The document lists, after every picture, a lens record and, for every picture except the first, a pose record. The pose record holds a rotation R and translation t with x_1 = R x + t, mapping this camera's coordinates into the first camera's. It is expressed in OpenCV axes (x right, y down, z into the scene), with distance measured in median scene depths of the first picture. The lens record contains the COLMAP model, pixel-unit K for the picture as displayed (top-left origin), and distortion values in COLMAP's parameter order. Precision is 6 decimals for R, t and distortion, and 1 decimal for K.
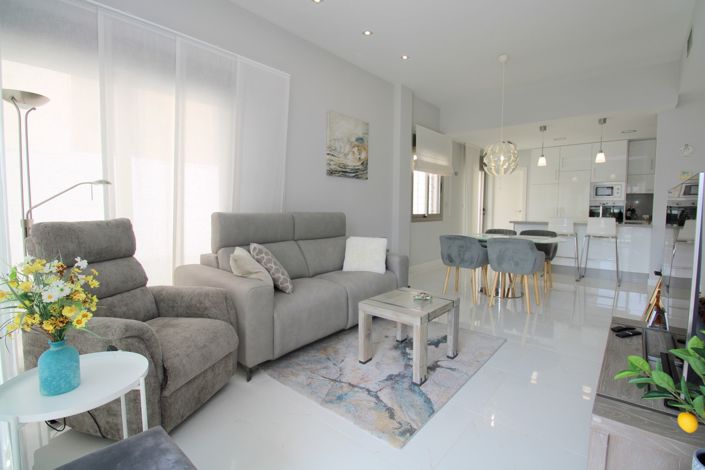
lens RADIAL K [[327.5, 0, 354.3], [0, 327.5, 235.0], [0, 0, 1]] dist [-0.004647, -0.000867]
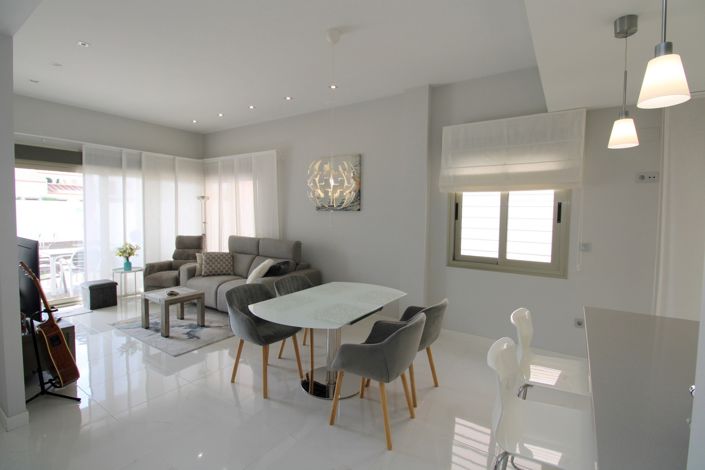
lens RADIAL K [[327.5, 0, 354.6], [0, 327.5, 230.2], [0, 0, 1]] dist [-0.004647, -0.000867]
pose [[0.128280, 0.051264, -0.990412, 1.030421], [-0.098138, 0.994418, 0.038760, -0.150848], [0.986870, 0.092225, 0.132595, 0.872482]]
